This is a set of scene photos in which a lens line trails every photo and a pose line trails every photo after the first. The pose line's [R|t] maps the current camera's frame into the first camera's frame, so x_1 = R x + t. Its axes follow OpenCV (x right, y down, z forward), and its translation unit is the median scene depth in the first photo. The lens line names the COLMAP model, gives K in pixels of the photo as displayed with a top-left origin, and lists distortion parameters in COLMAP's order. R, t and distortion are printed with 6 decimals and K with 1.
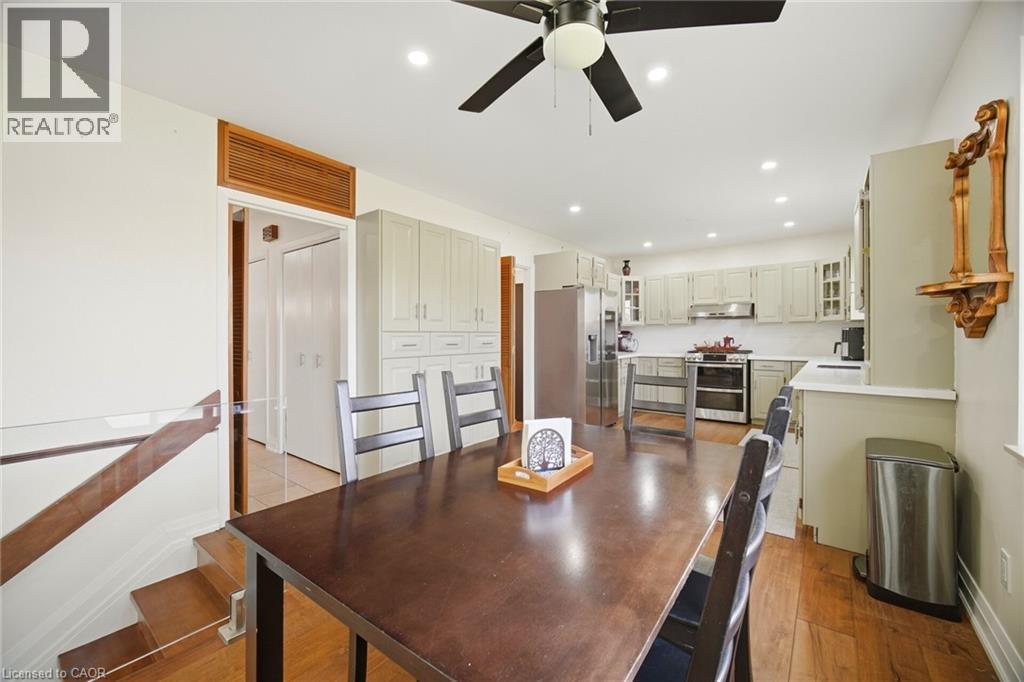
lens RADIAL K [[417.2, 0, 508.3], [0, 417.2, 336.6], [0, 0, 1]] dist [-0.001356, -0.000195]
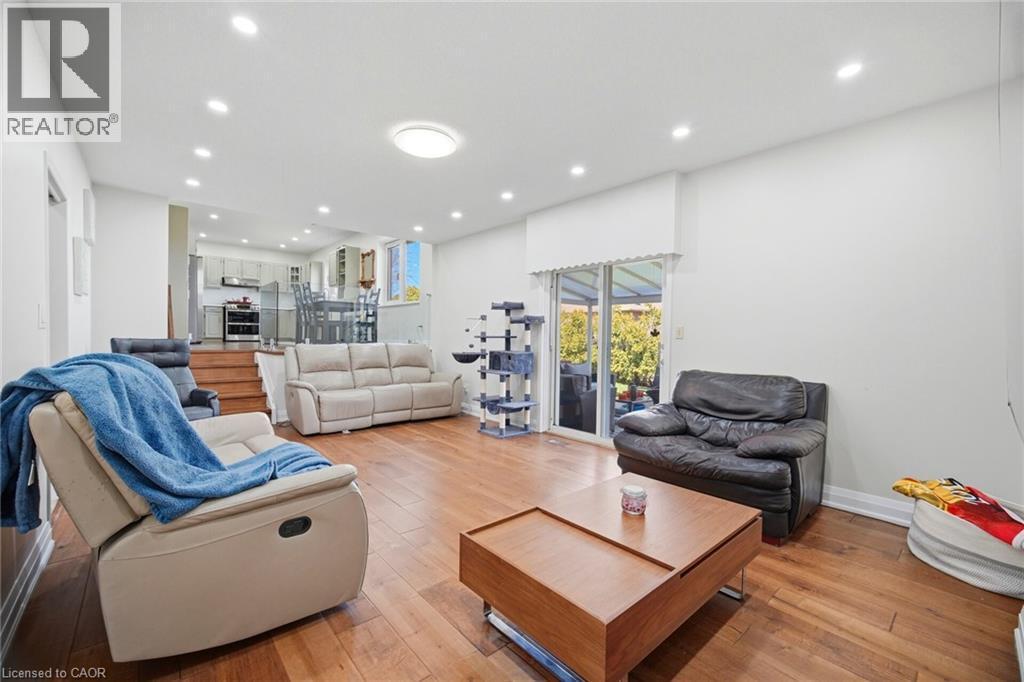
lens RADIAL K [[417.2, 0, 509.0], [0, 417.2, 341.5], [0, 0, 1]] dist [-0.001356, -0.000195]
pose [[0.190746, -0.008977, 0.981598, -1.134051], [-0.013637, 0.999837, 0.011793, 0.170795], [-0.981545, -0.015635, 0.190592, -0.535382]]
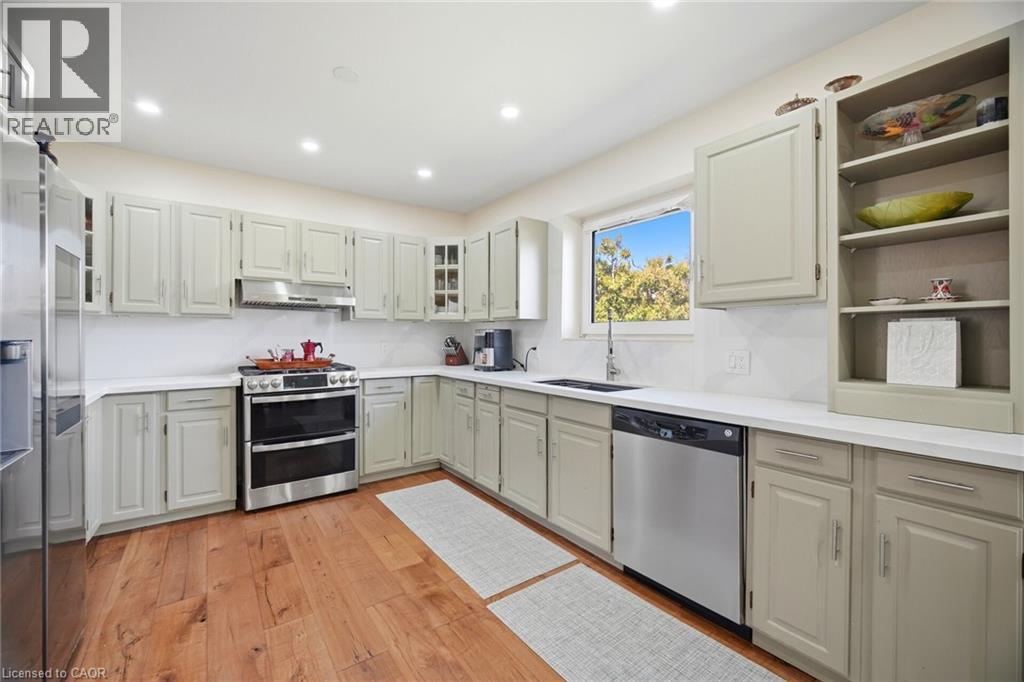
lens RADIAL K [[417.2, 0, 510.6], [0, 417.2, 336.3], [0, 0, 1]] dist [-0.001356, -0.000195]
pose [[0.282608, 0.005094, 0.959222, 0.062366], [-0.001303, 0.999987, -0.004927, -0.004076], [-0.959234, 0.000142, 0.282611, 0.612897]]
